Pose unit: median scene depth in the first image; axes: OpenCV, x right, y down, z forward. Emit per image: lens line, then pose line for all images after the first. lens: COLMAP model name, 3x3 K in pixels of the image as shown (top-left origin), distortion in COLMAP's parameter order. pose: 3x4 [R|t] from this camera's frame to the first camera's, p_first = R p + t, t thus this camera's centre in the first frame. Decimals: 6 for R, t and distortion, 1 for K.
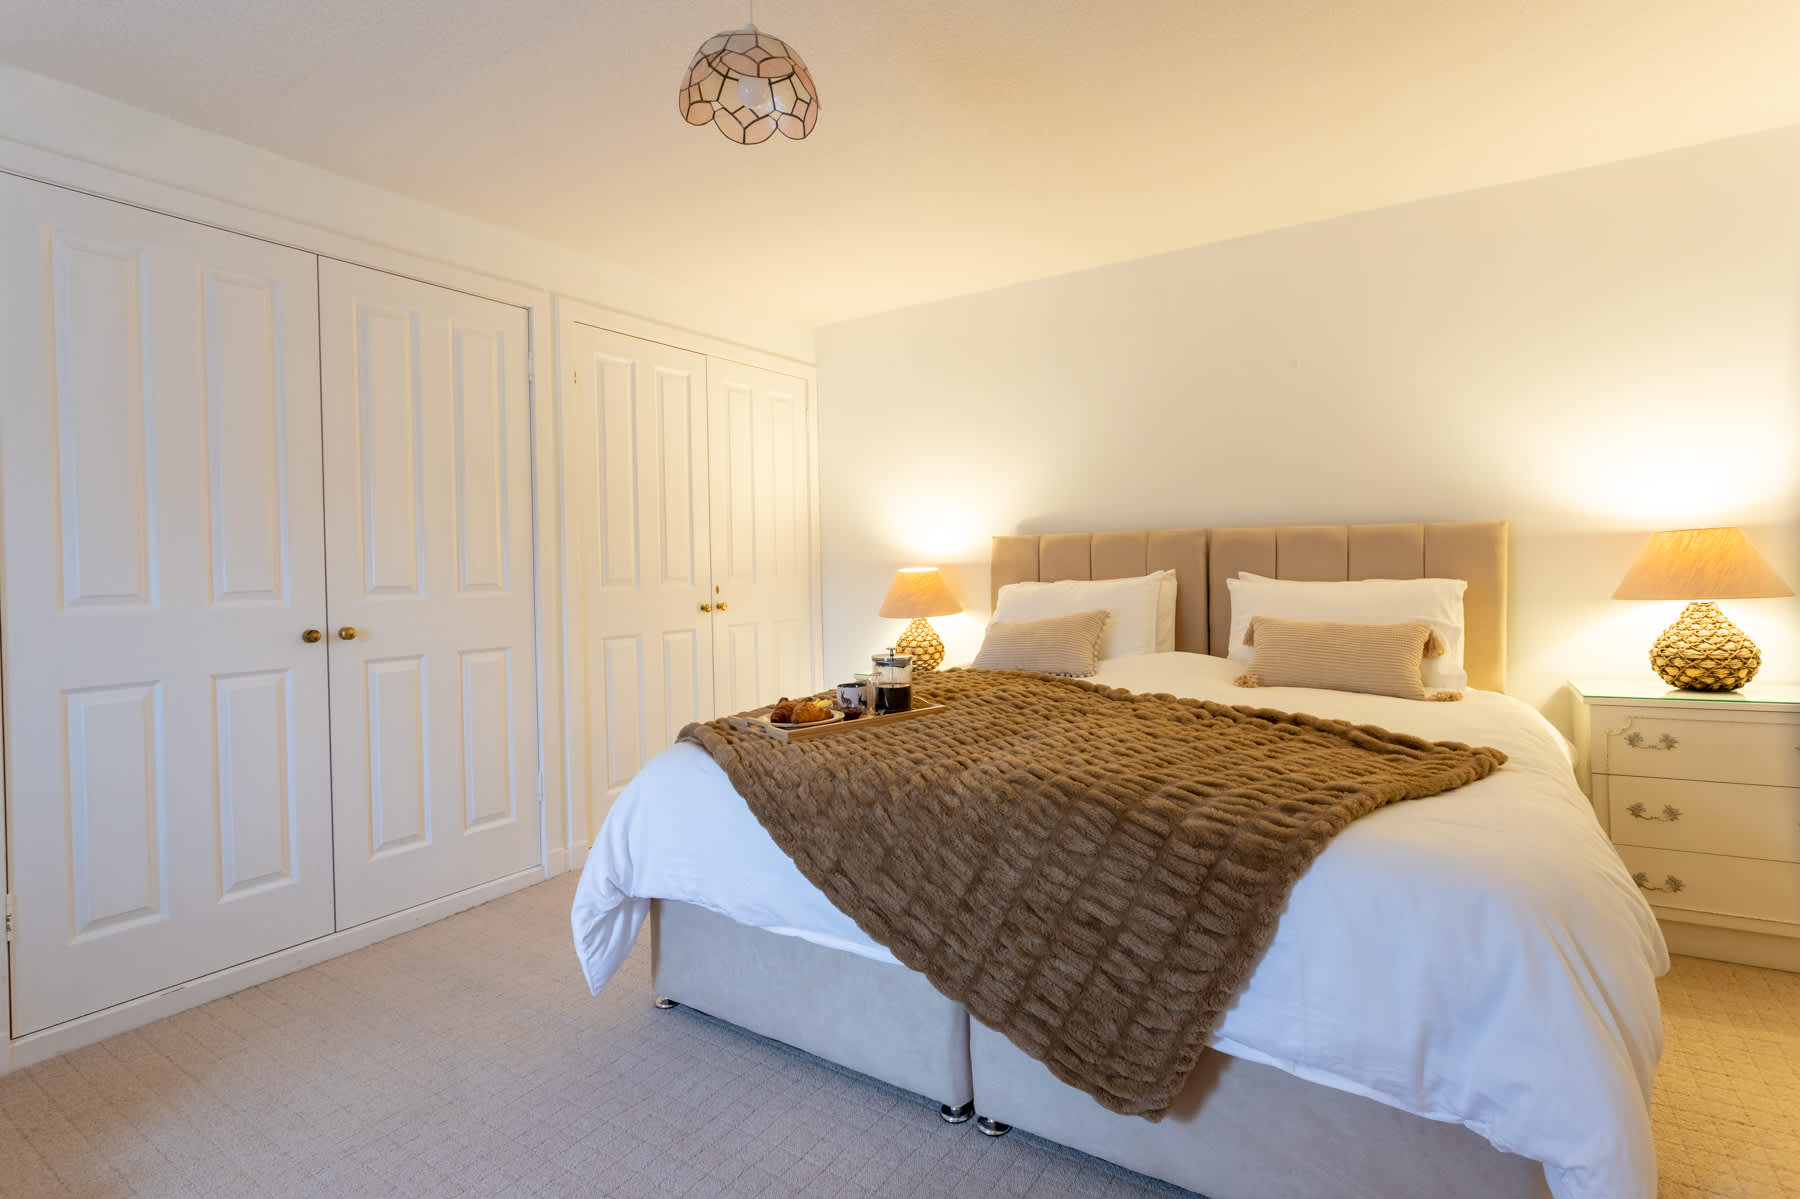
lens RADIAL K [[861.8, 0, 900.0], [0, 861.8, 599.5], [0, 0, 1]] dist [0.026990, -0.016264]
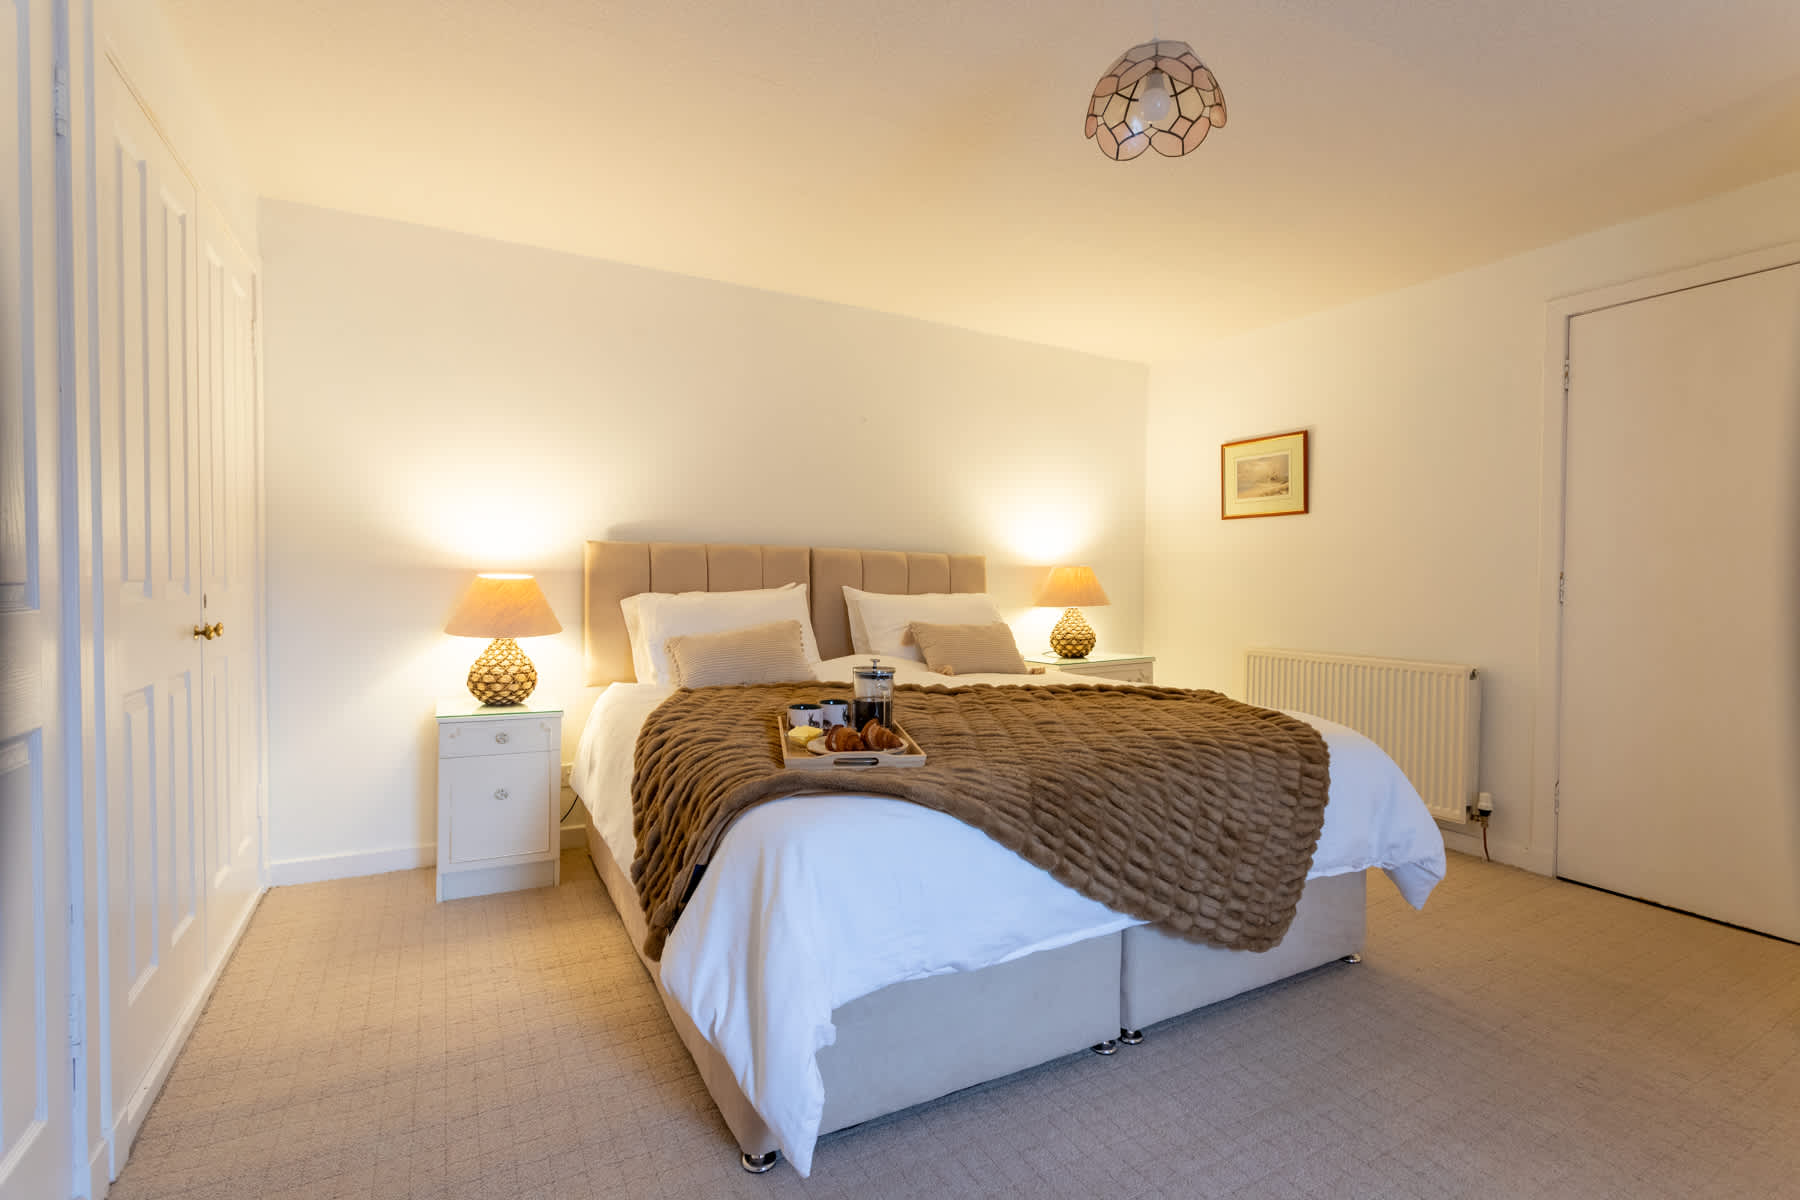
lens RADIAL K [[854.1, 0, 900.0], [0, 854.1, 600.0], [0, 0, 1]] dist [0.000981, 0.000255]
pose [[0.468884, 0.002585, 0.883256, -0.737068], [0.015106, 0.999826, -0.010946, 0.001645], [-0.883131, 0.018475, 0.468763, 0.478873]]
